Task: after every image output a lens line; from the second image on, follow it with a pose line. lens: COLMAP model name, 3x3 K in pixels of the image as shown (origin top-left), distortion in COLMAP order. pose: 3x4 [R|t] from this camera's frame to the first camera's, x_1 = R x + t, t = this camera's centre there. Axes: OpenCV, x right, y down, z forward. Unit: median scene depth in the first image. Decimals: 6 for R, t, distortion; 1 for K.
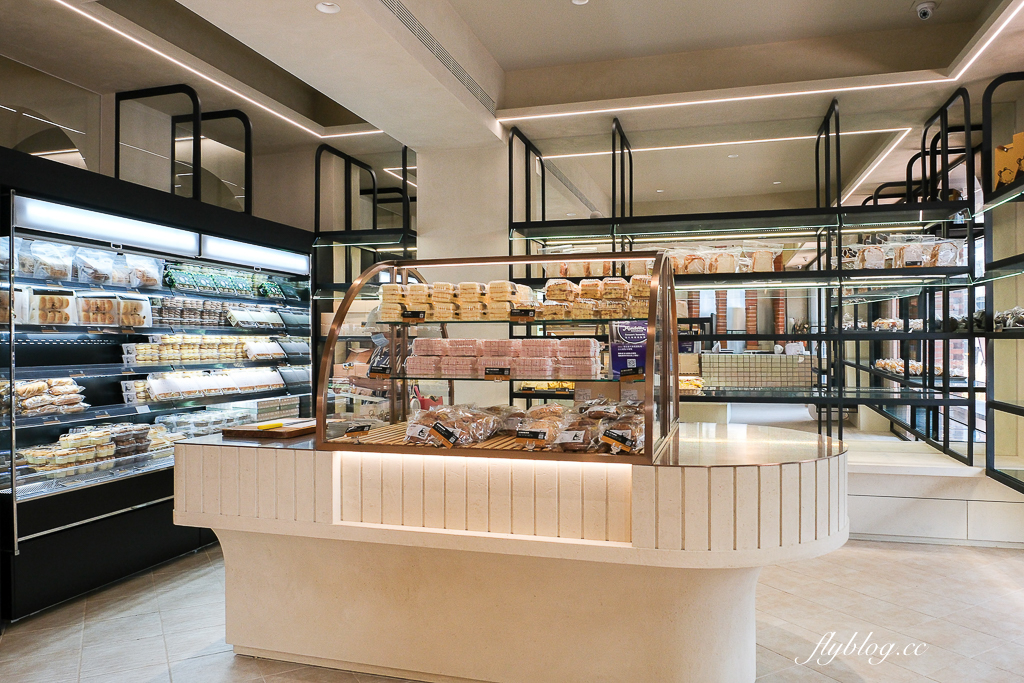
lens RADIAL K [[719.2, 0, 511.1], [0, 719.2, 343.6], [0, 0, 1]] dist [-0.009109, 0.002857]
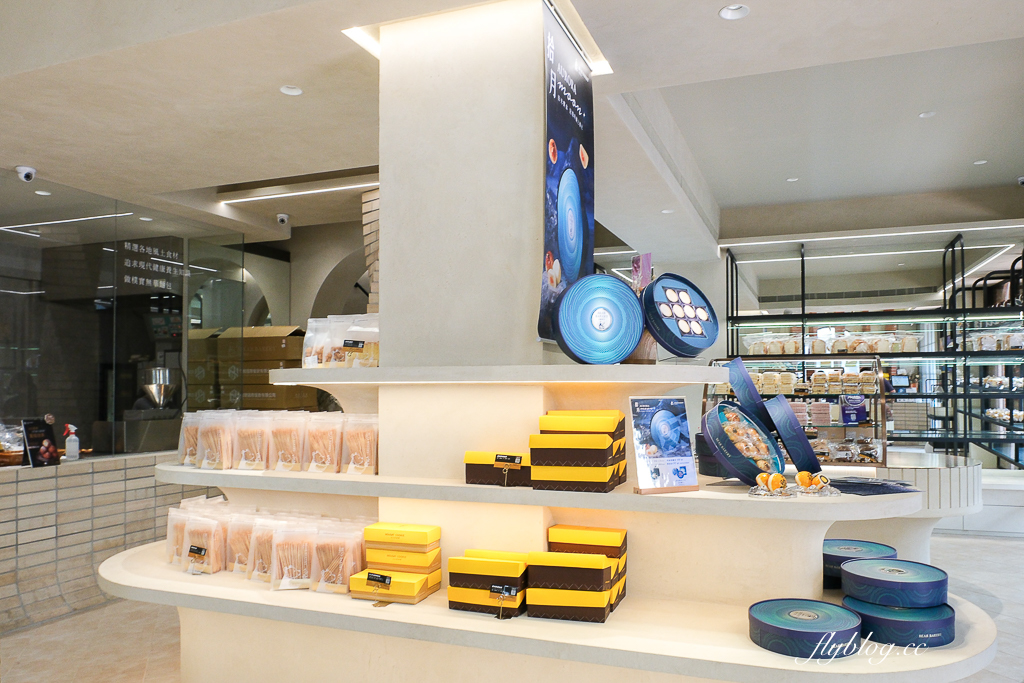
lens RADIAL K [[719.2, 0, 540.0], [0, 719.2, 384.0], [0, 0, 1]] dist [-0.009109, 0.002857]
pose [[0.997217, 0.000082, -0.074553, -0.228923], [-0.000123, 1.000000, -0.000555, -0.025572], [0.074553, 0.000563, 0.997217, -0.404979]]
